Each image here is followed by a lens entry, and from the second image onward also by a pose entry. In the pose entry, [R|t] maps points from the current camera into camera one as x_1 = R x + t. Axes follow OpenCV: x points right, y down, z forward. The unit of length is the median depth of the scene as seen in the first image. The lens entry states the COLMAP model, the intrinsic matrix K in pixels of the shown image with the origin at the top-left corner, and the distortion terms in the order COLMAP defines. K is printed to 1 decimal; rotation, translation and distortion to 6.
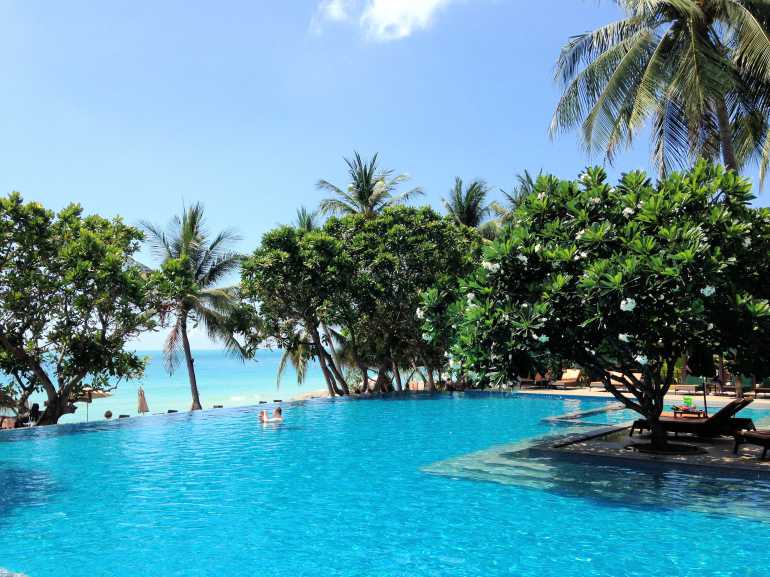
lens RADIAL K [[629.7, 0, 385.0], [0, 629.7, 288.5], [0, 0, 1]] dist [-0.000842, -0.007381]
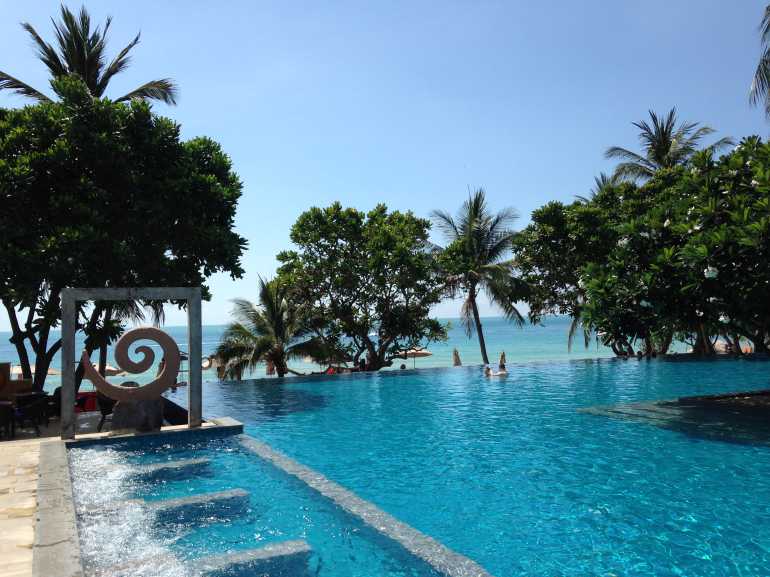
lens RADIAL K [[629.7, 0, 385.0], [0, 629.7, 288.5], [0, 0, 1]] dist [-0.000842, -0.007381]
pose [[0.855883, -0.037164, -0.515832, 0.148145], [0.064425, 0.997307, 0.035042, -0.007074], [0.513141, -0.063224, 0.855973, -0.088179]]
